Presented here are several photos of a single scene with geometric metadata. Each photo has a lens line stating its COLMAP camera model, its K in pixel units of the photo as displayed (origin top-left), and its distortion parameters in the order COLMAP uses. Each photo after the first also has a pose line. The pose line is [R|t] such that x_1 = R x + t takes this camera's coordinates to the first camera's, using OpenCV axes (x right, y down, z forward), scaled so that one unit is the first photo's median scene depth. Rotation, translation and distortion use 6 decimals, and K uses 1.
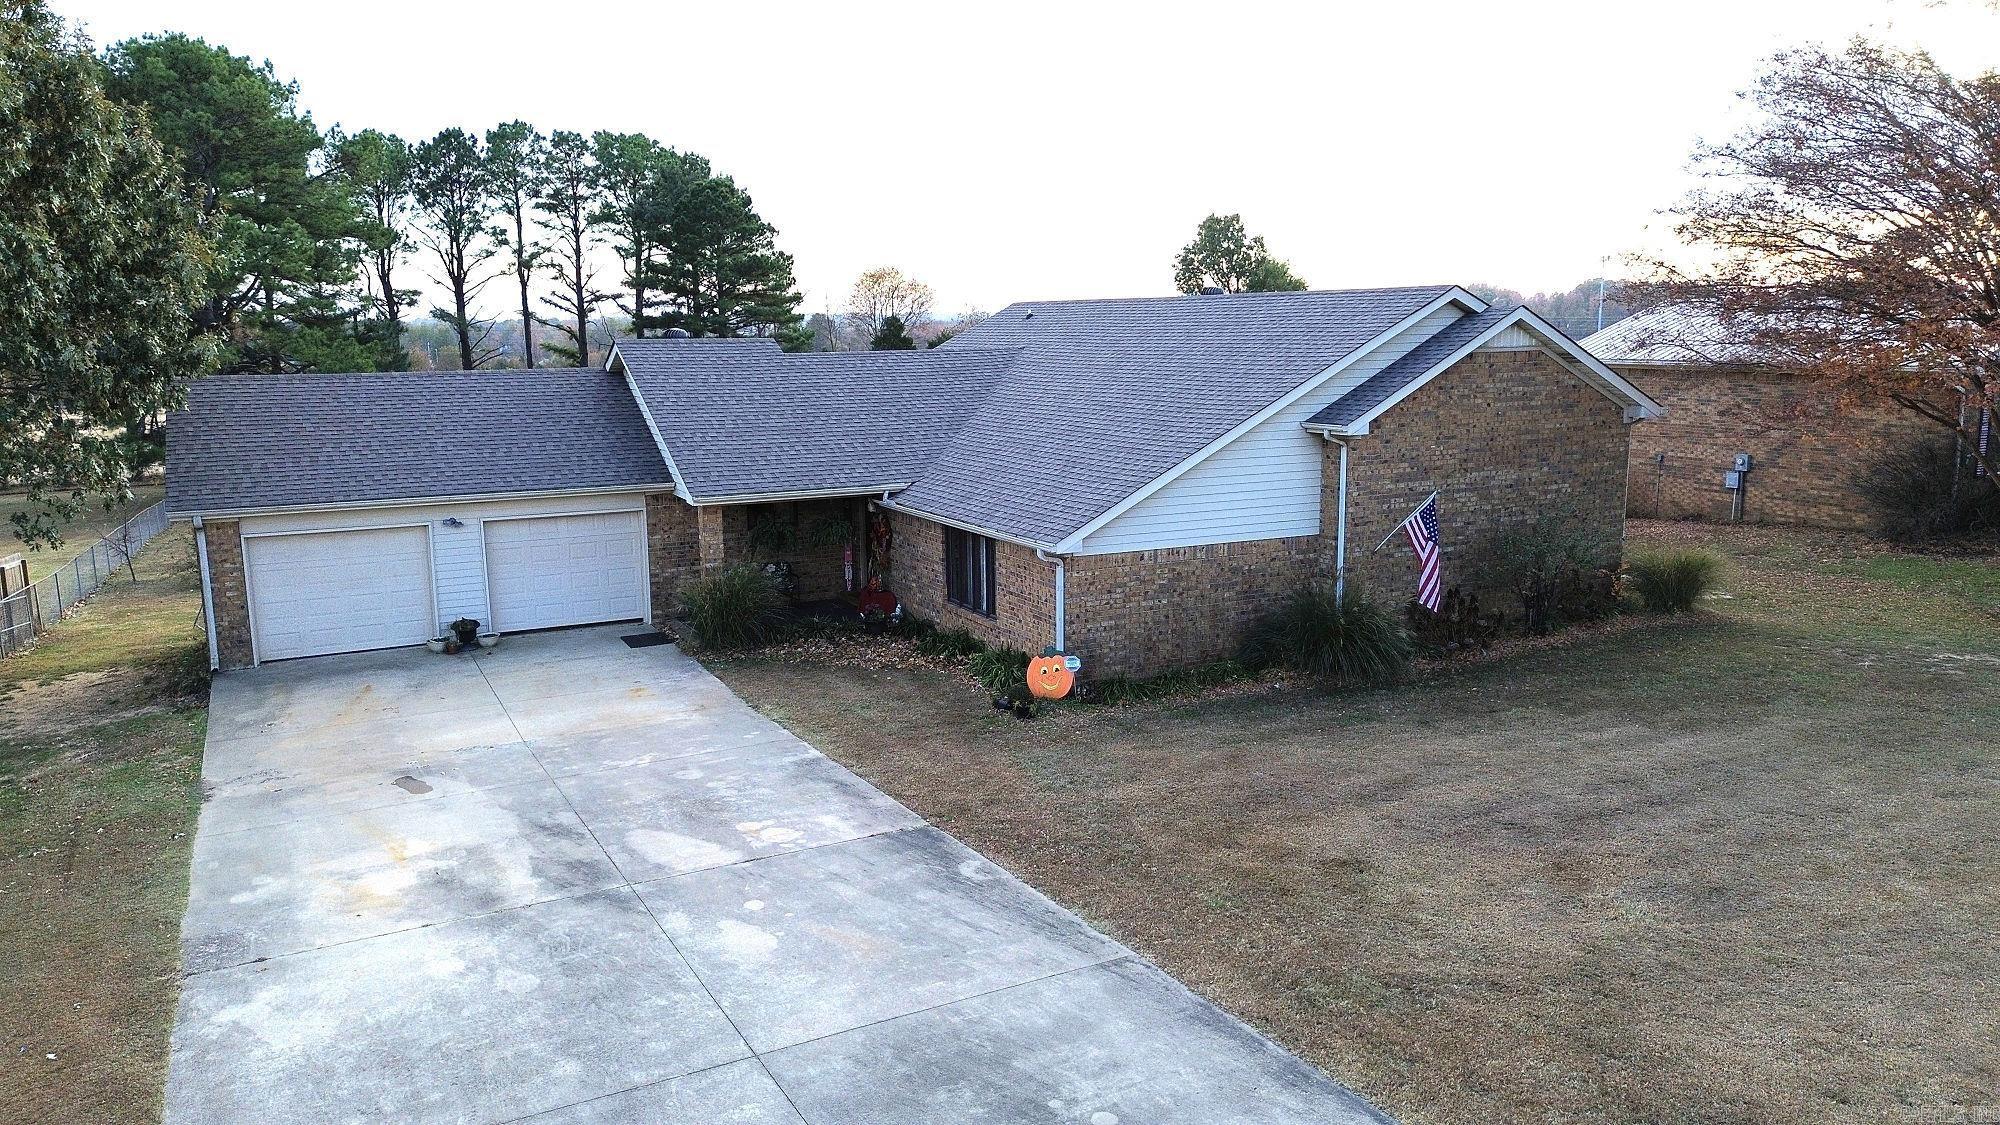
lens RADIAL K [[1412.2, 0, 1000.0], [0, 1412.2, 562.5], [0, 0, 1]] dist [0.078196, -0.094185]
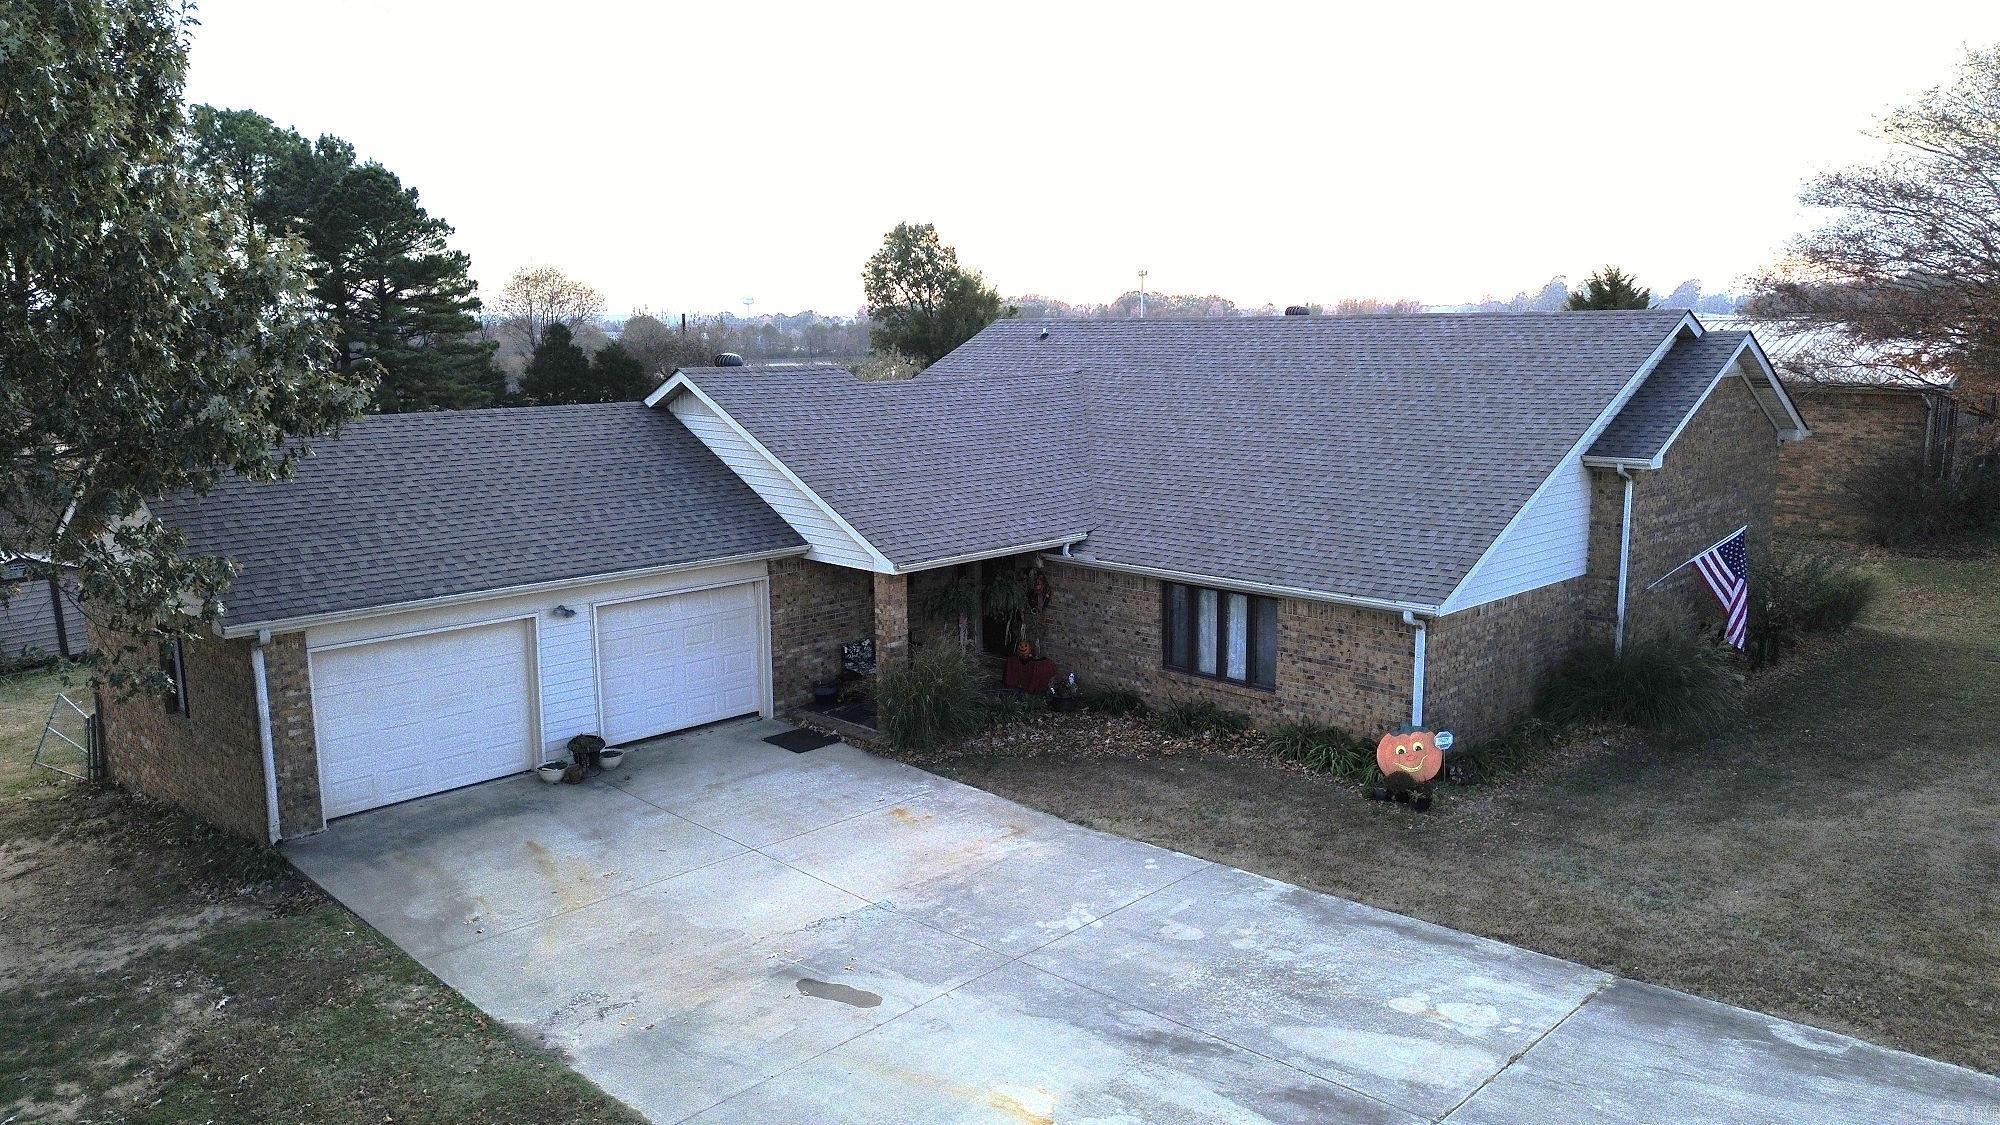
lens RADIAL K [[1412.2, 0, 1000.0], [0, 1412.2, 562.5], [0, 0, 1]] dist [0.078196, -0.094185]
pose [[0.951925, -0.048010, 0.302544, -0.441316], [0.049327, 0.998777, 0.003290, -0.051218], [-0.302332, 0.011792, 0.953130, 0.225220]]
